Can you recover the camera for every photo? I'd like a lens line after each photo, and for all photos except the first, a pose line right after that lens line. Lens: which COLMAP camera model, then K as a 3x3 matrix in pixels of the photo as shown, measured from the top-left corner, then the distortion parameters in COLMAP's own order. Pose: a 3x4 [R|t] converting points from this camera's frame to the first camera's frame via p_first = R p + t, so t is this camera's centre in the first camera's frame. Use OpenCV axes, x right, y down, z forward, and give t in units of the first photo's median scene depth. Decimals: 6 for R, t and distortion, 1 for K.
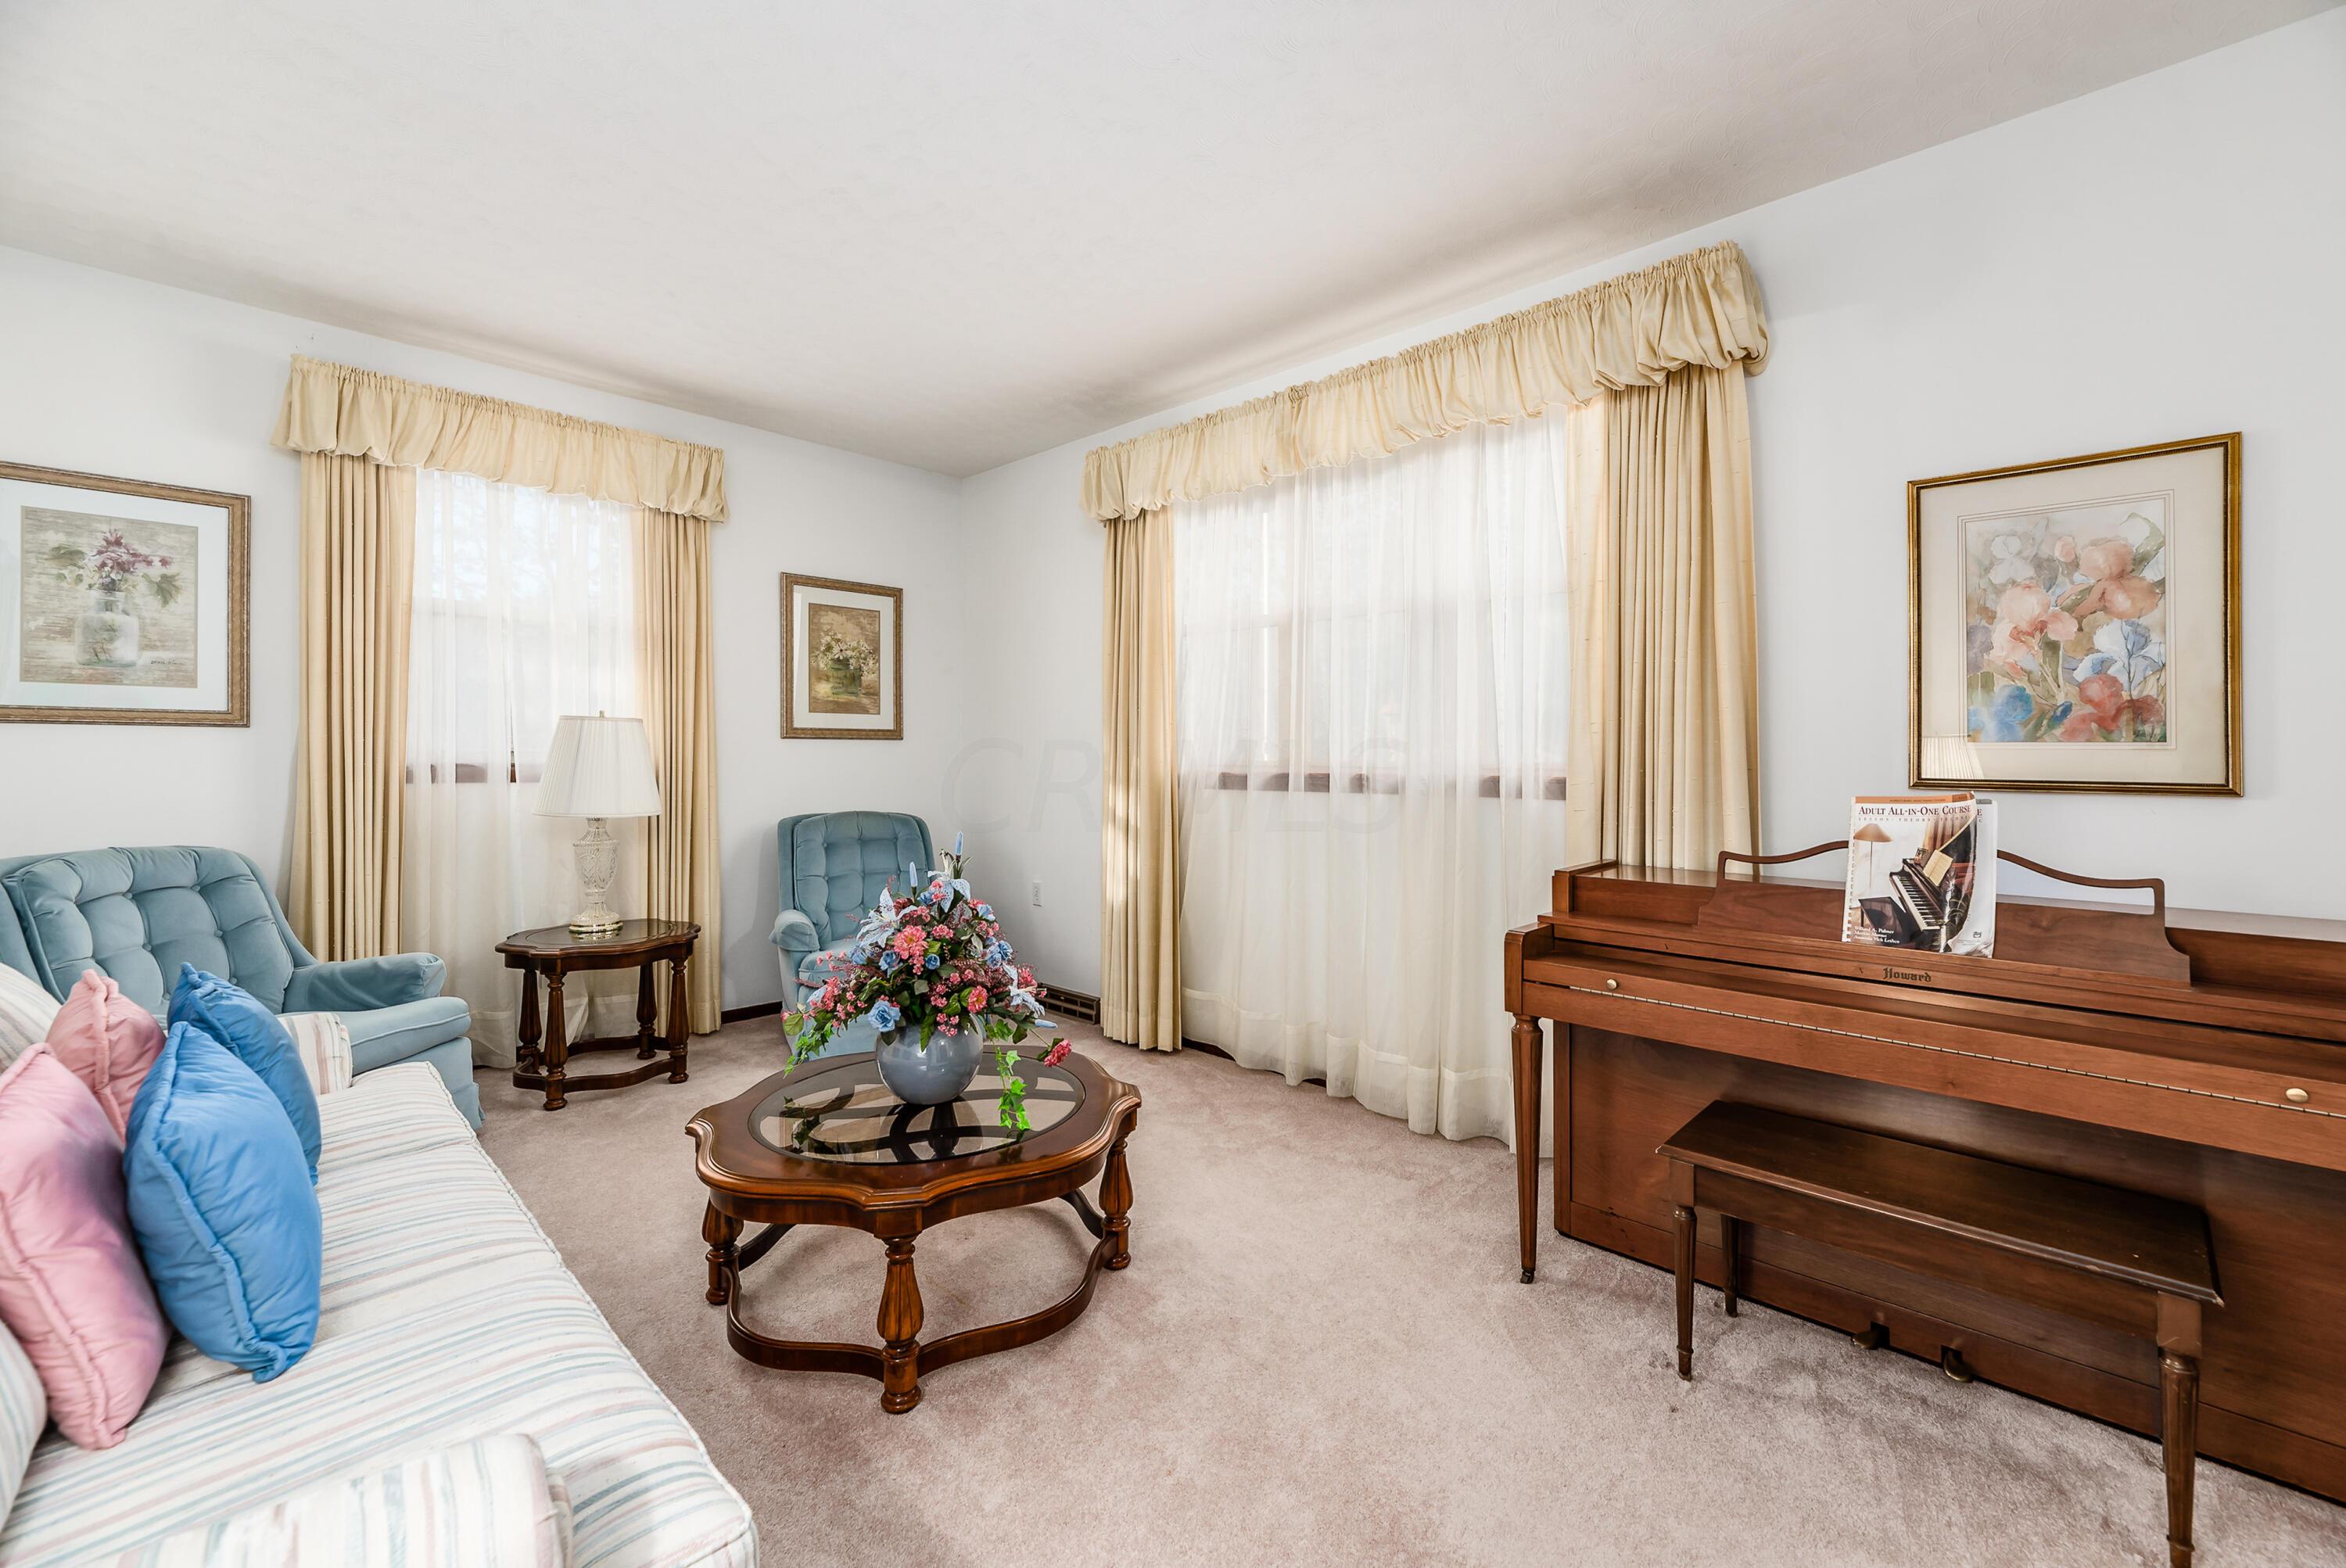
lens RADIAL K [[968.4, 0, 1171.2], [0, 968.4, 744.0], [0, 0, 1]] dist [0.000677, 0.000500]
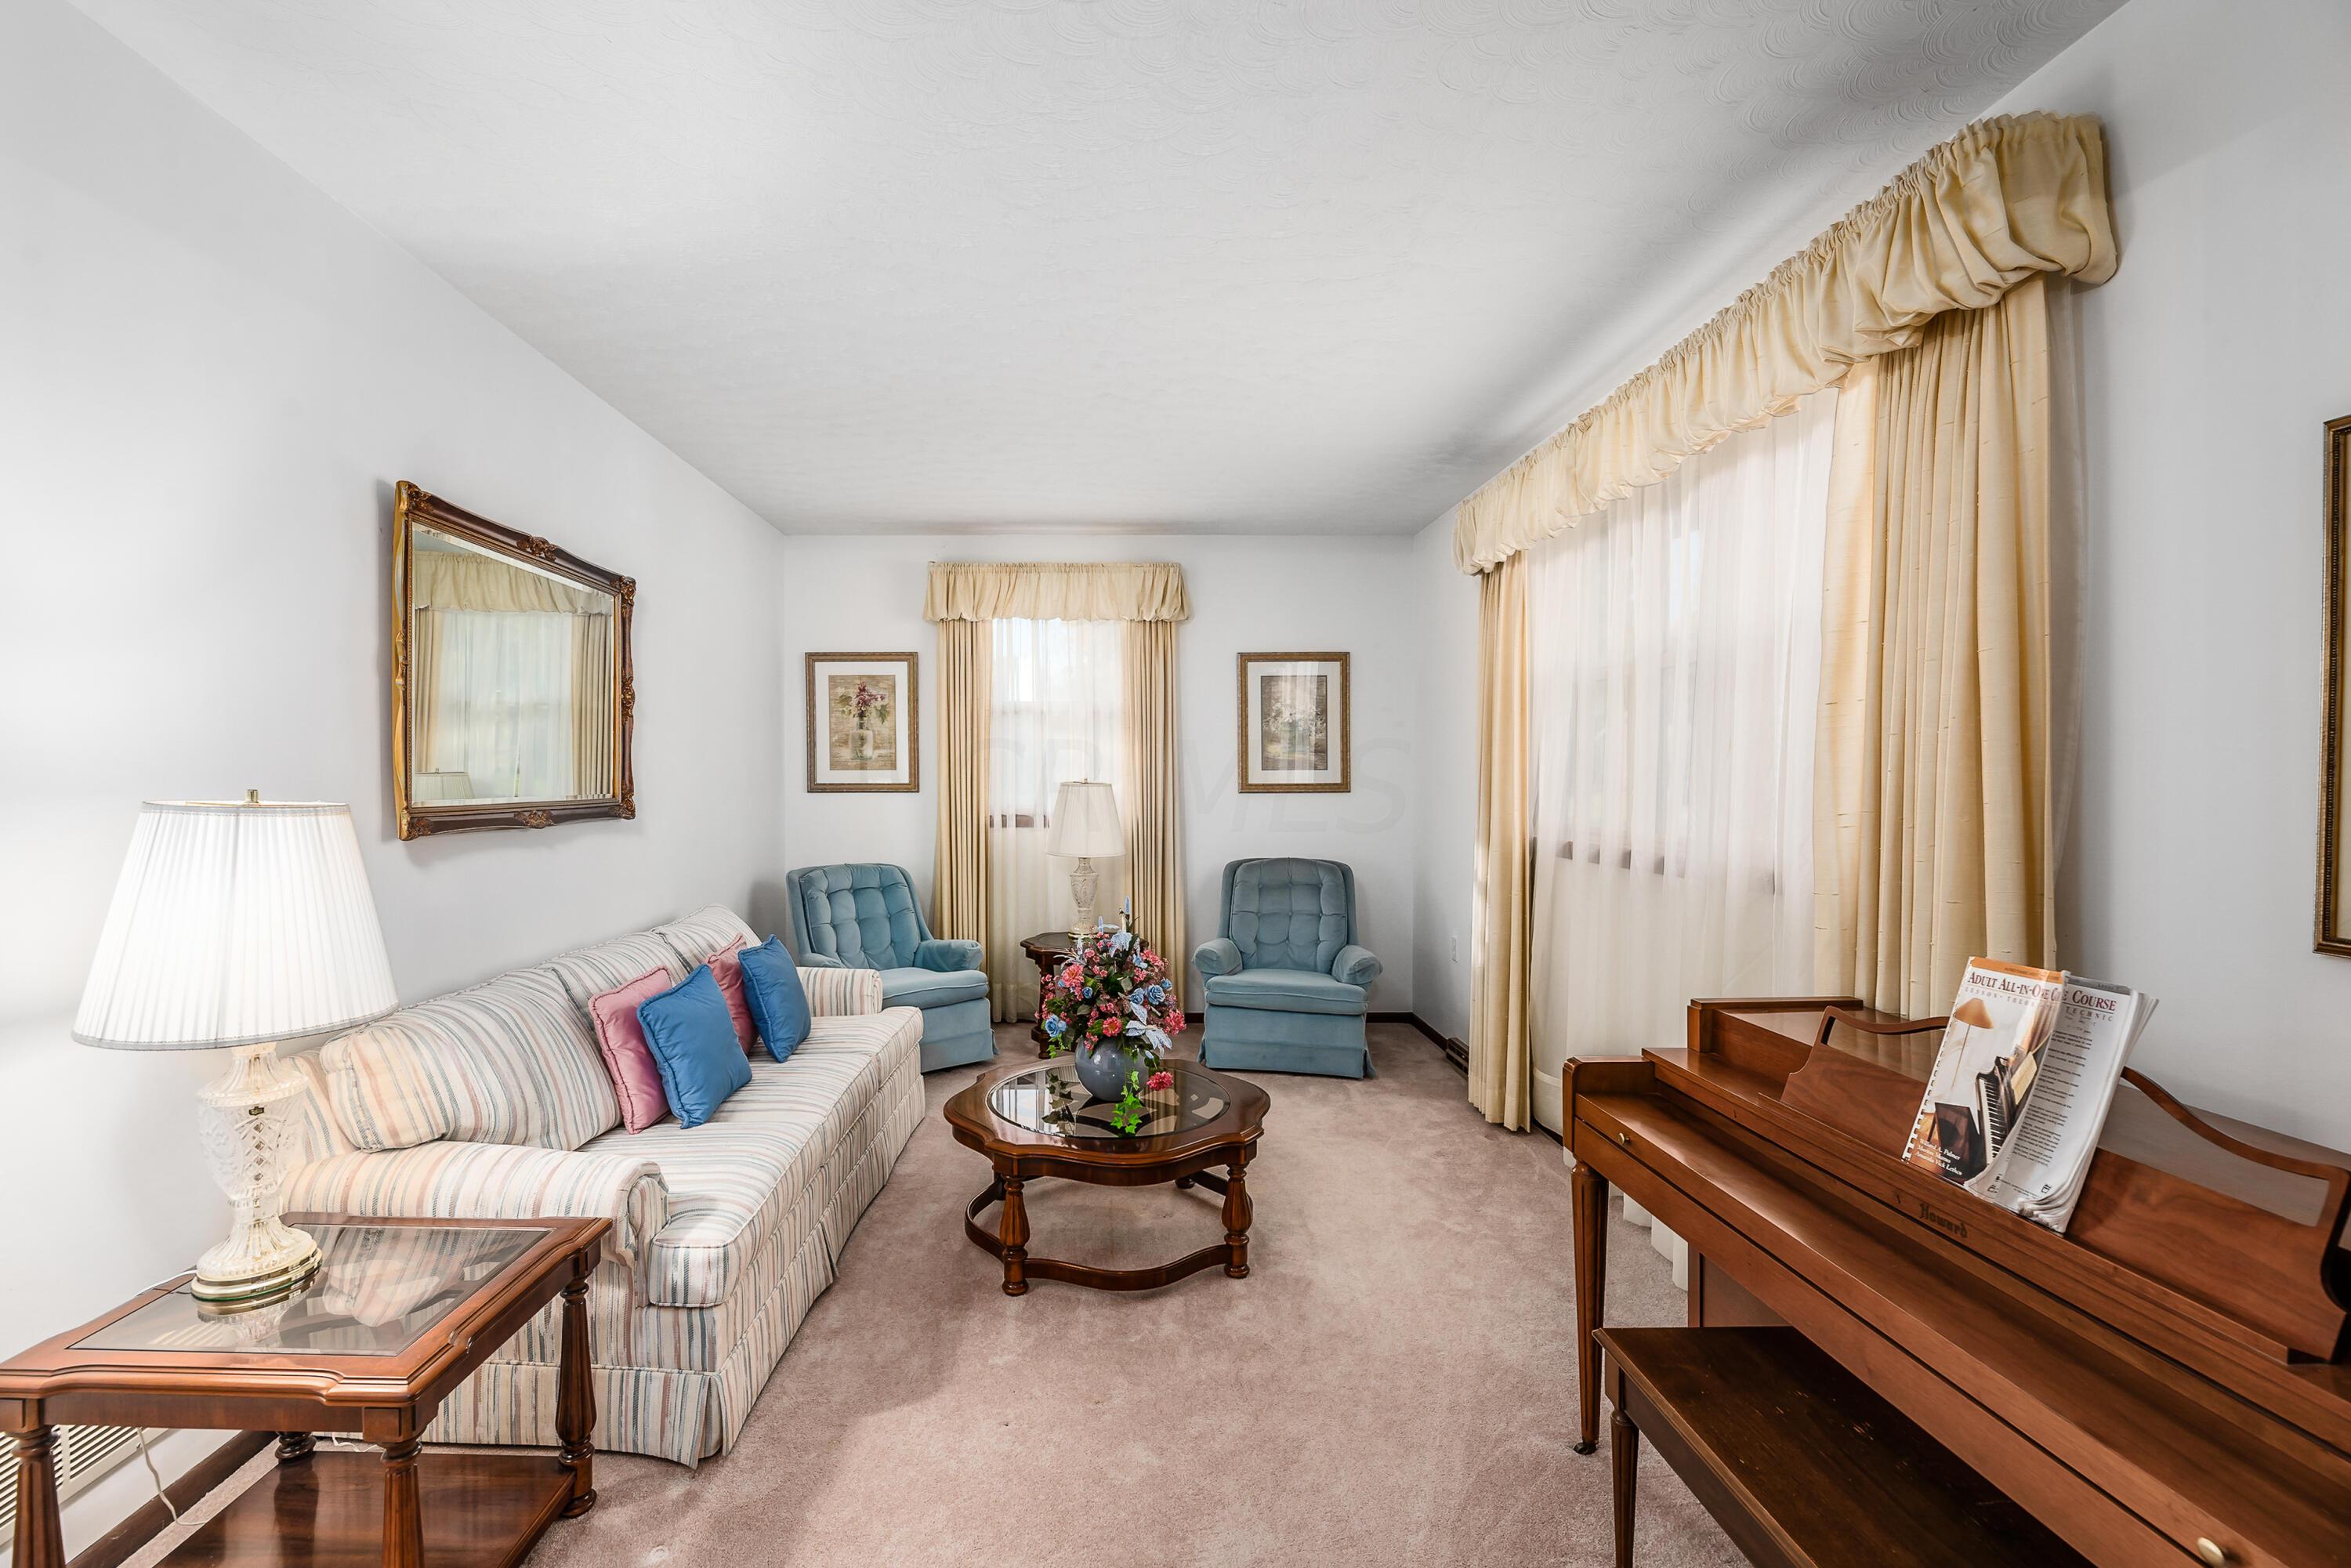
lens RADIAL K [[987.4, 0, 1094.1], [0, 987.4, 794.6], [0, 0, 1]] dist [-0.001440, 0.000044]
pose [[0.696748, 0.007329, -0.717279, 0.501384], [0.017581, 0.999473, 0.027290, -0.058831], [0.717101, -0.031625, 0.696252, 0.044384]]
